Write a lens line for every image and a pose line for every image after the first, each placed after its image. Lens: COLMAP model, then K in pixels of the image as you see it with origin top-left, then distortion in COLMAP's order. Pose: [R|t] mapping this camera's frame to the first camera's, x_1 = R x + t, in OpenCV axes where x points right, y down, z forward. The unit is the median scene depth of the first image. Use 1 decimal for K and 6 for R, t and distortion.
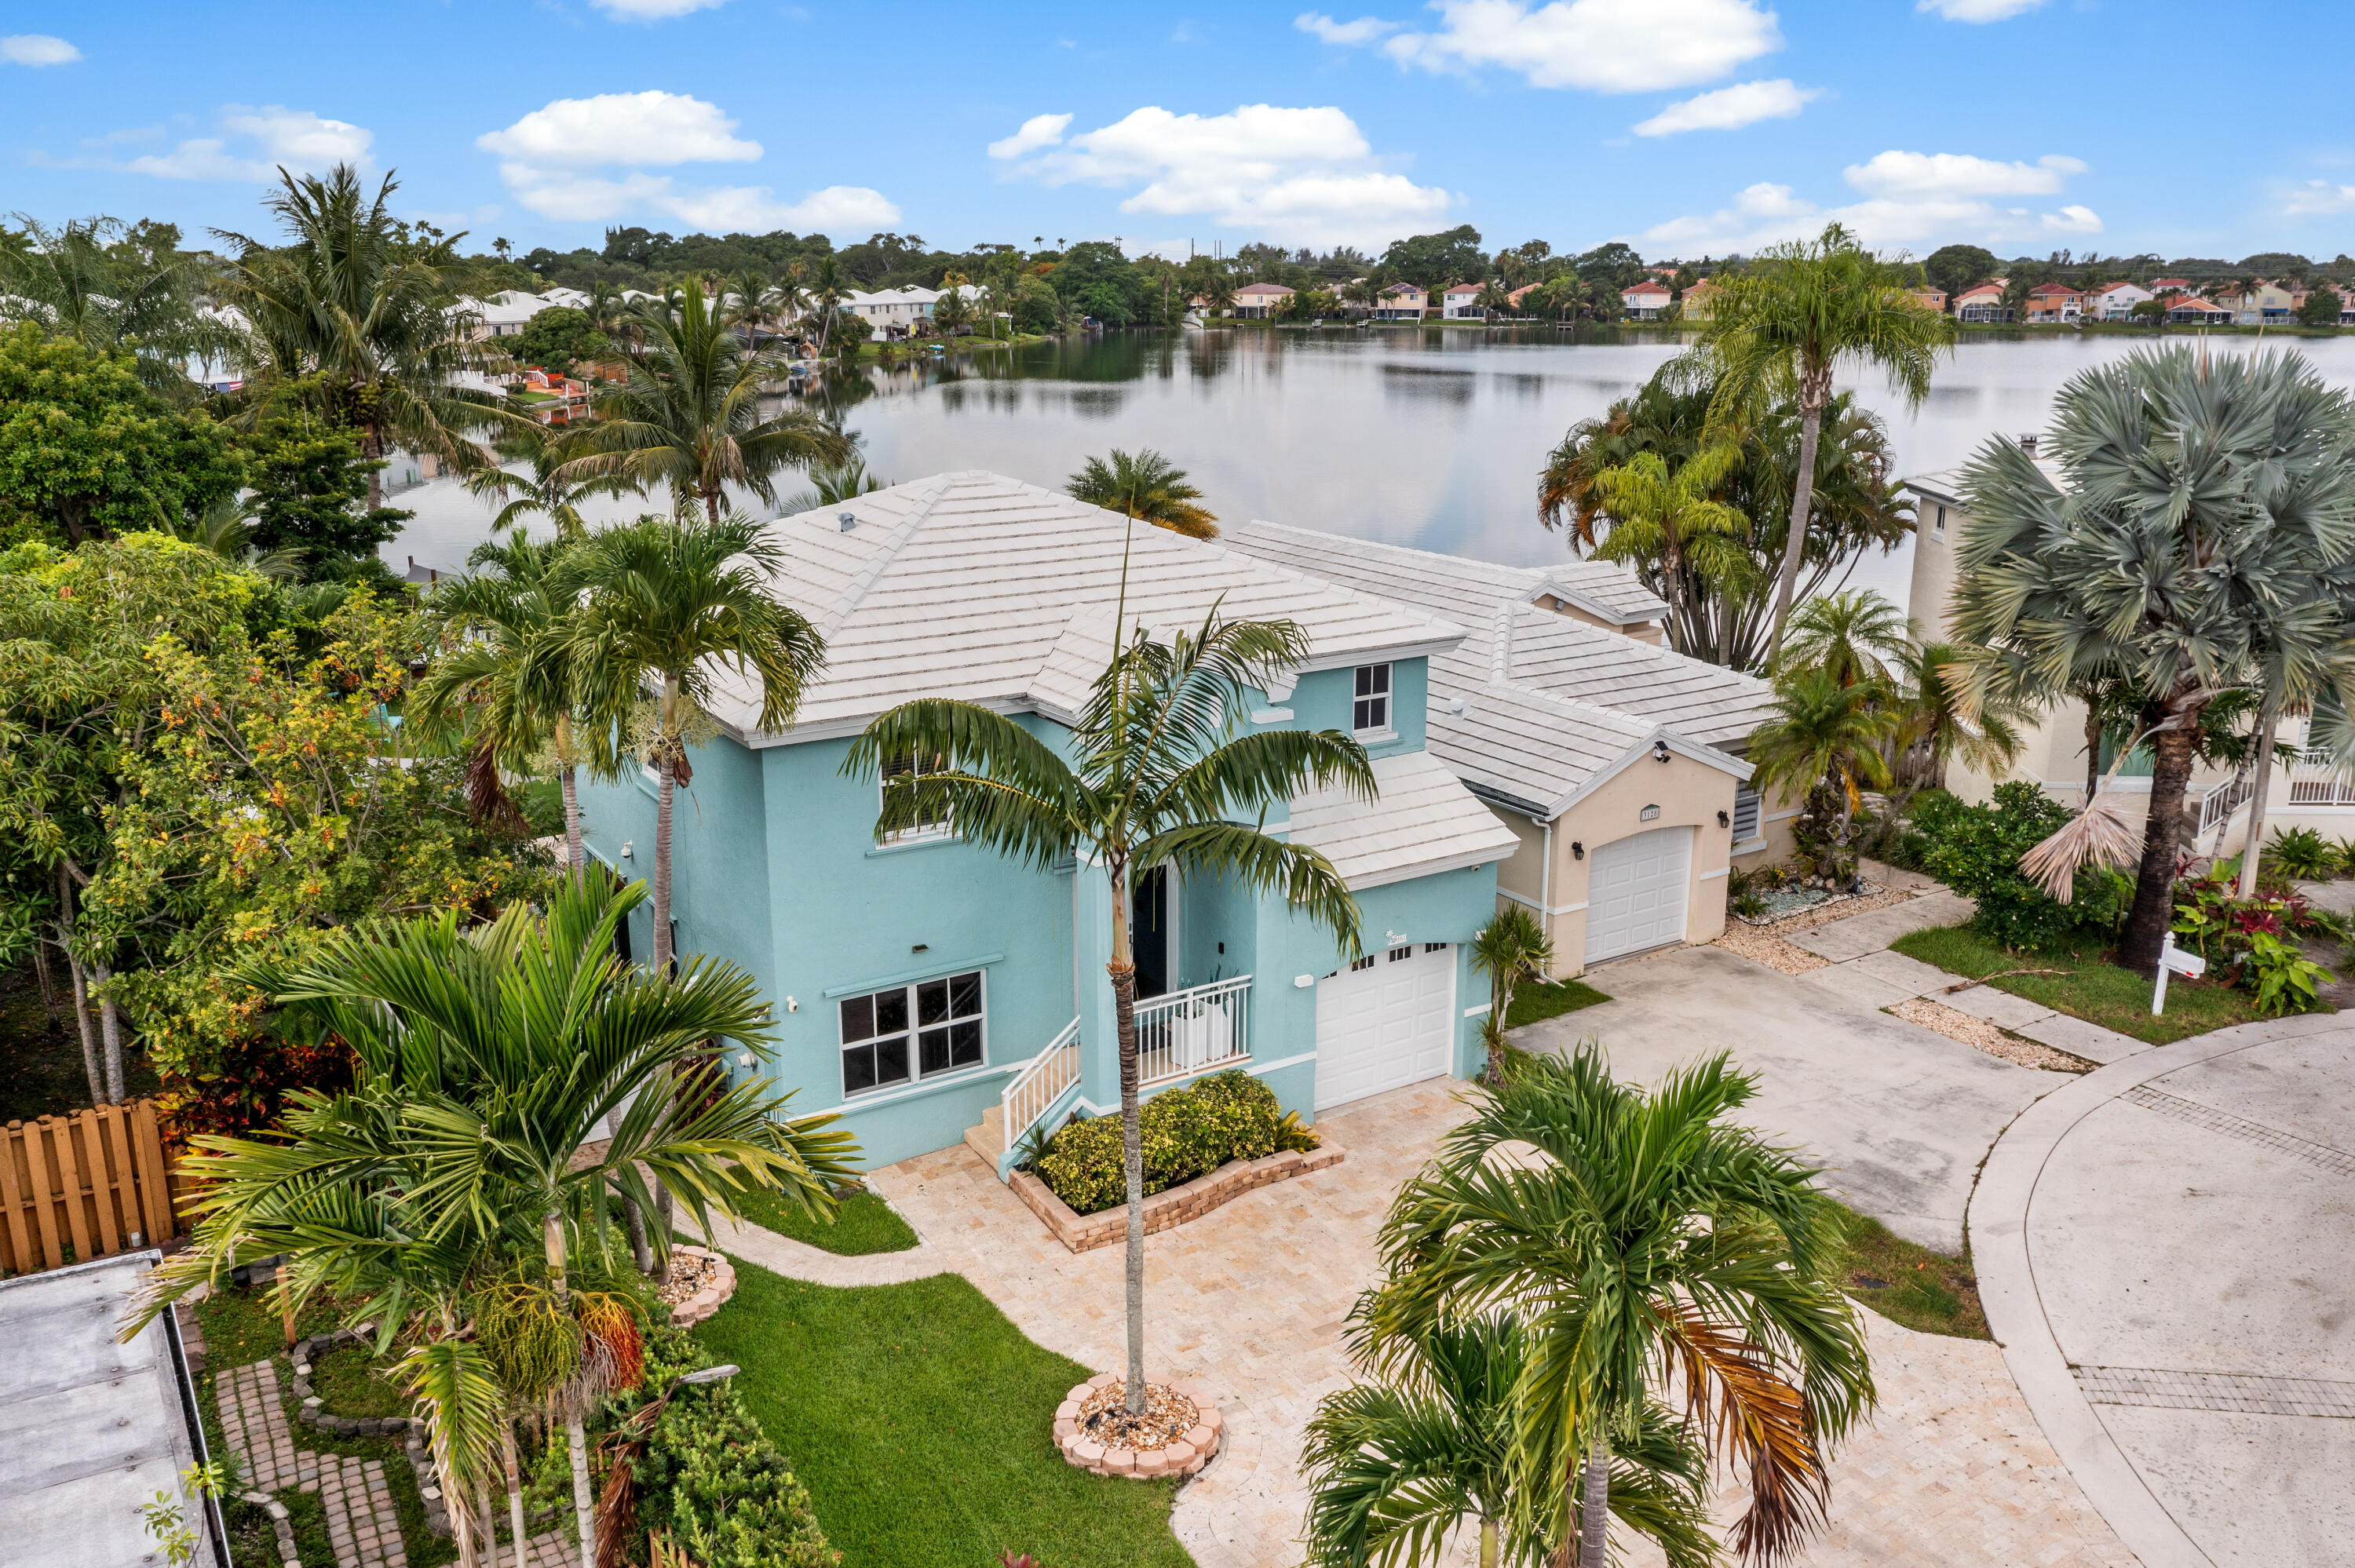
lens RADIAL K [[1864.2, 0, 1179.9], [0, 1864.2, 782.5], [0, 0, 1]] dist [-0.011609, -0.002618]
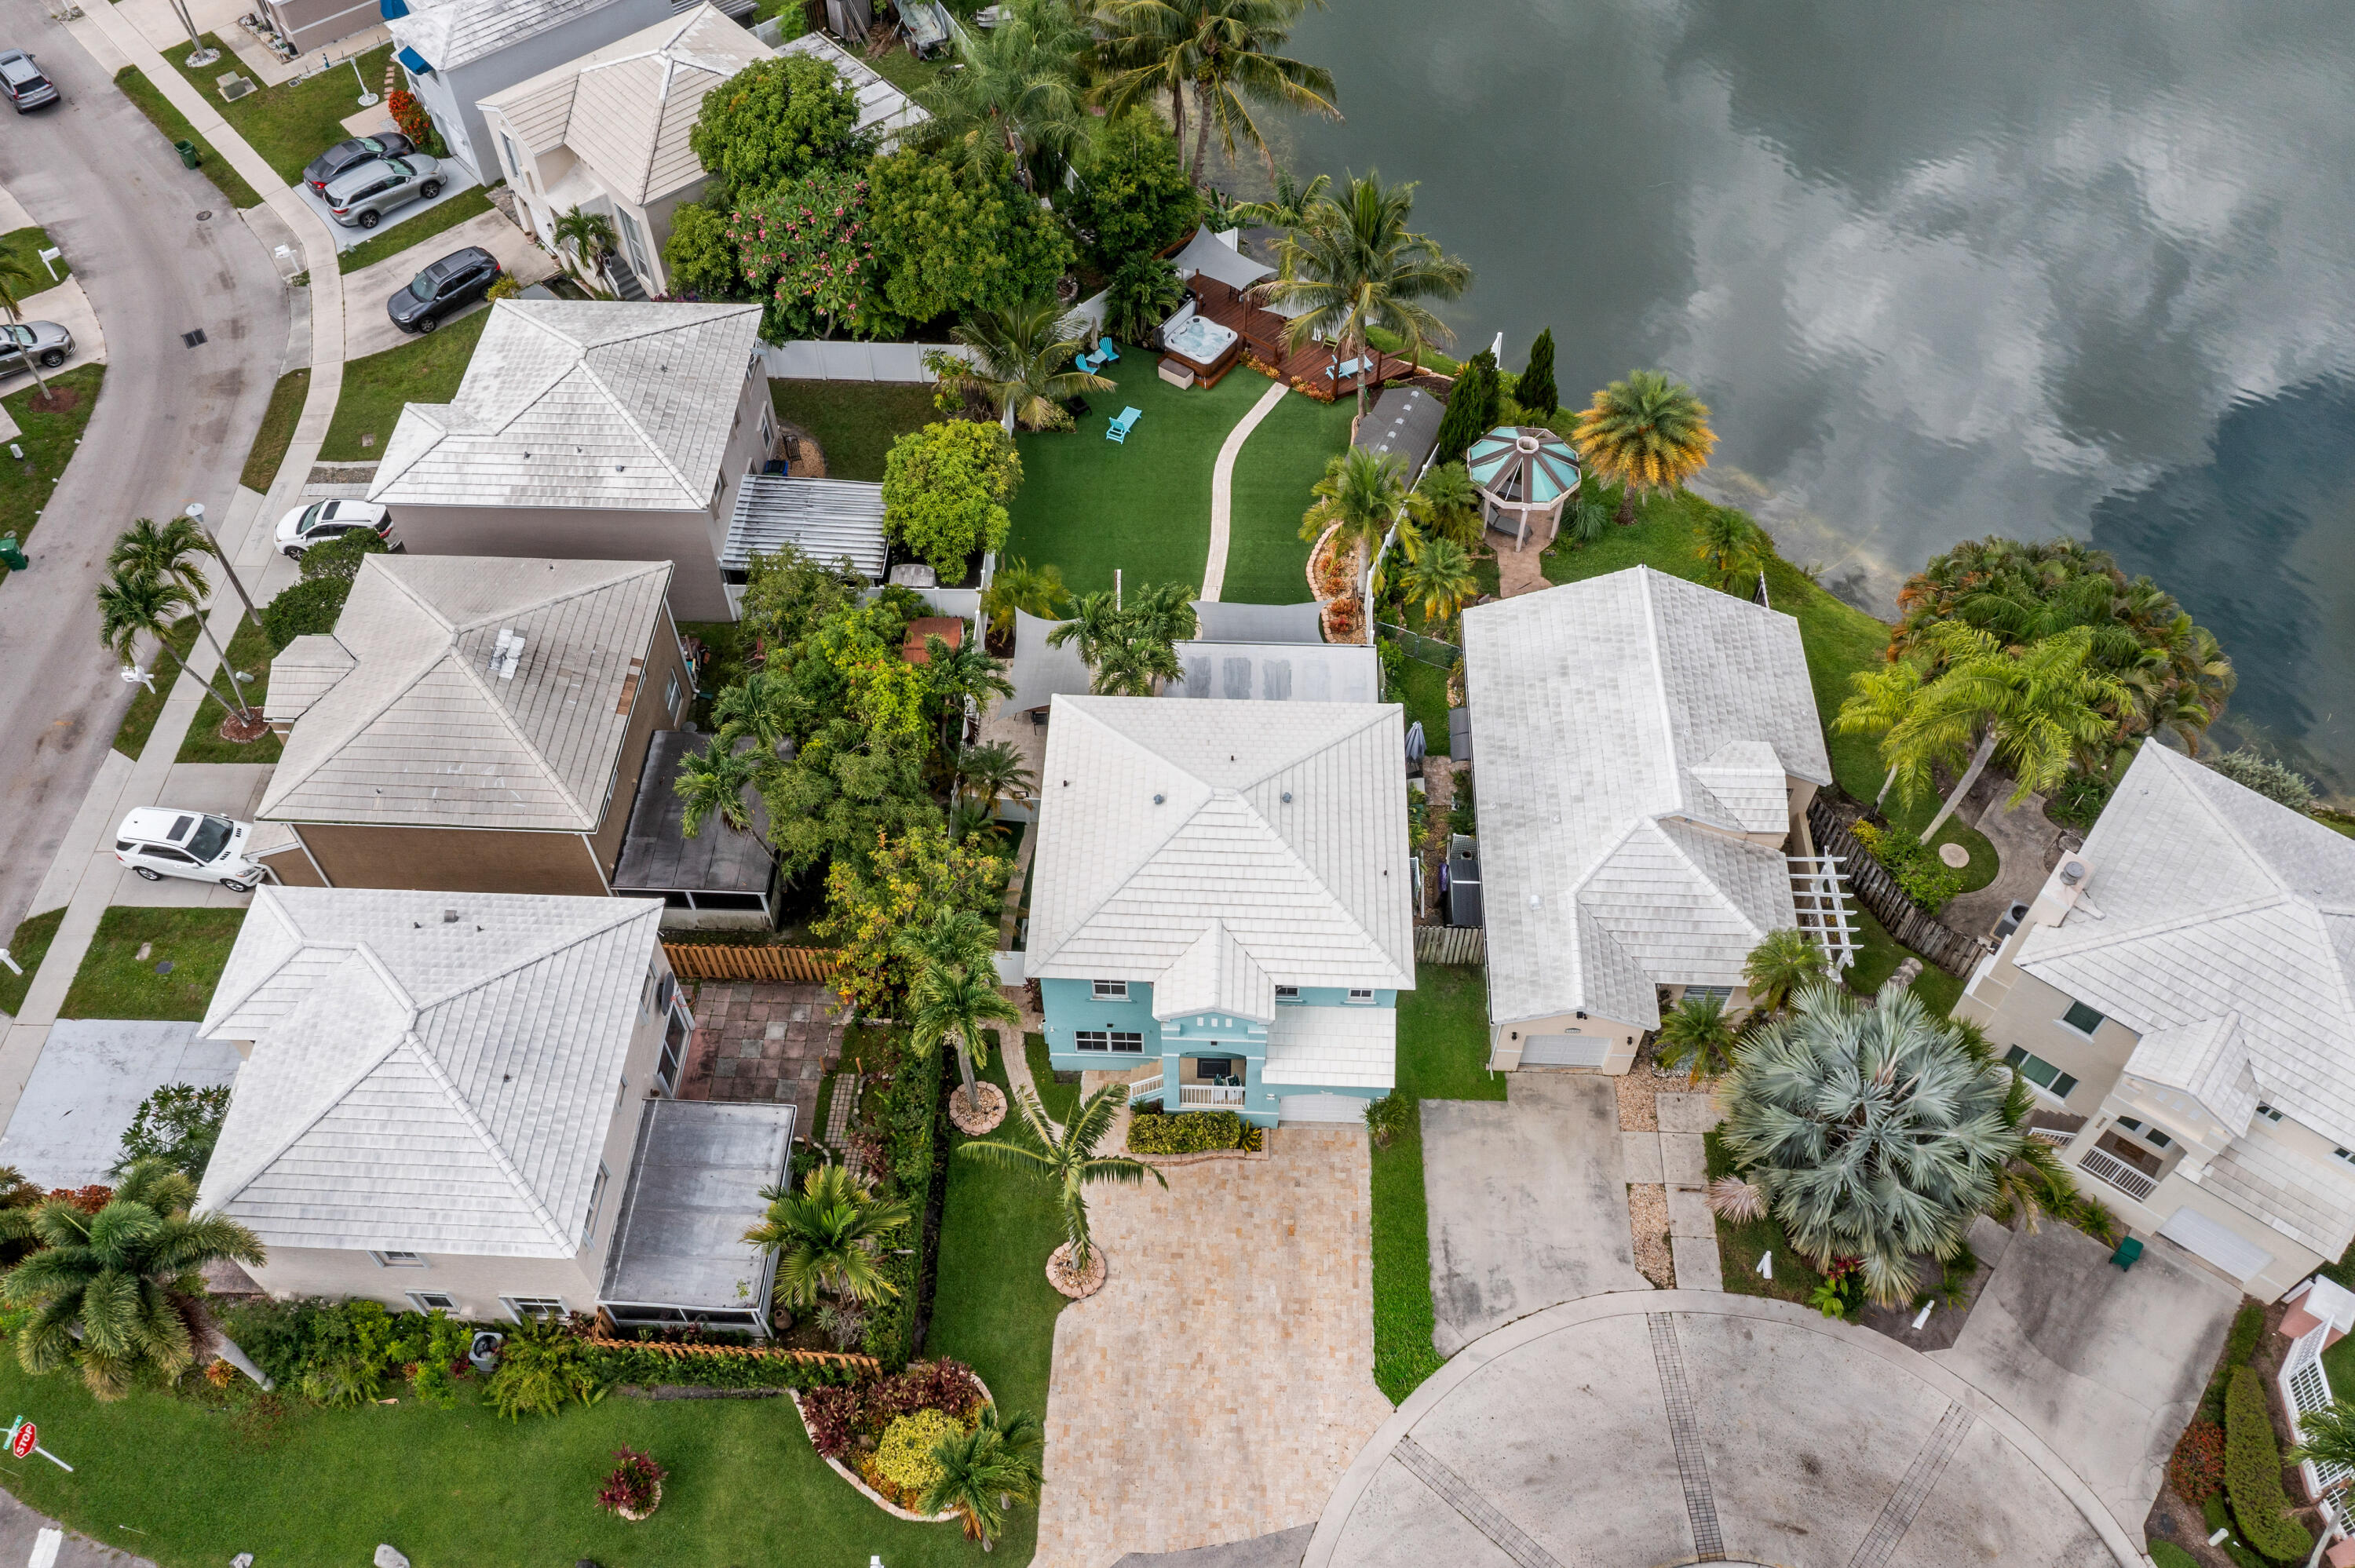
lens RADIAL K [[1864.2, 0, 1179.9], [0, 1864.2, 782.5], [0, 0, 1]] dist [-0.011609, -0.002618]
pose [[0.818943, 0.453561, -0.351590, 0.389375], [-0.145609, 0.756836, 0.637180, -1.038402], [0.555096, -0.470619, 0.685847, -0.257395]]
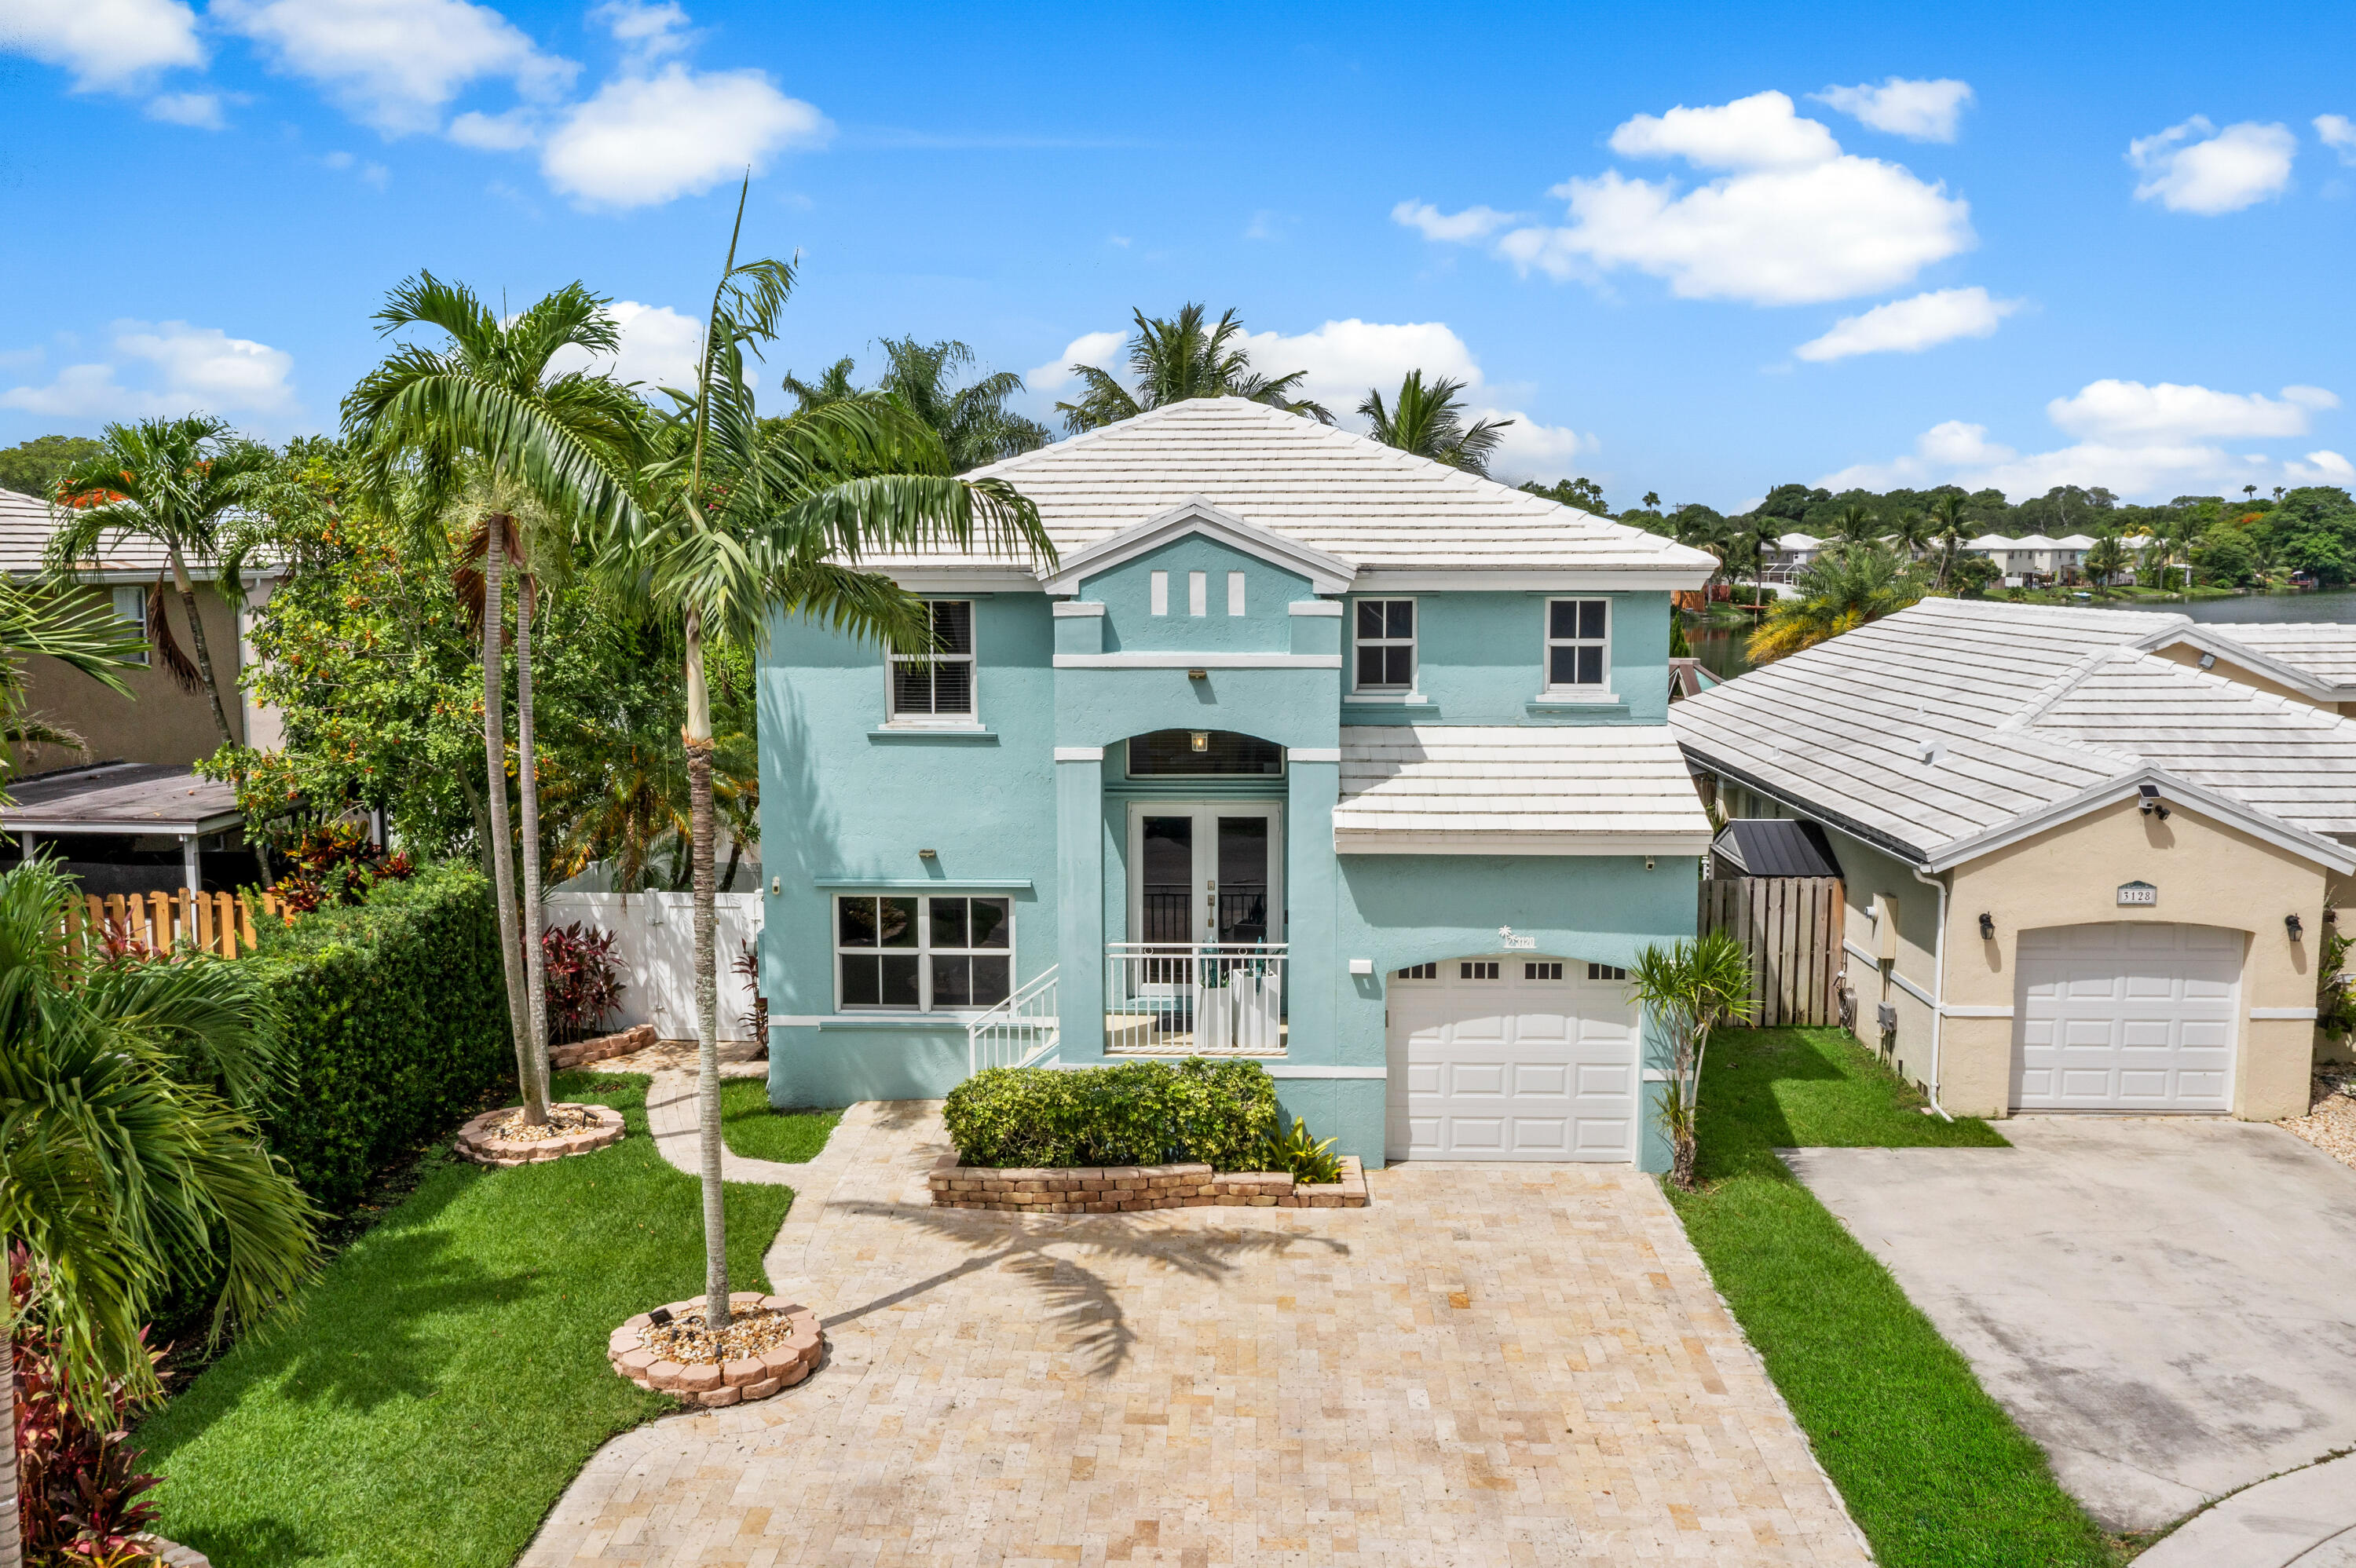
lens RADIAL K [[1872.0, 0, 1178.0], [0, 1872.0, 784.0], [0, 0, 1]] dist [-0.008187, -0.003379]
pose [[0.818711, 0.068535, -0.570101, 0.296186], [-0.148249, 0.984419, -0.094556, 0.078216], [0.554739, 0.161931, 0.816115, 0.209826]]
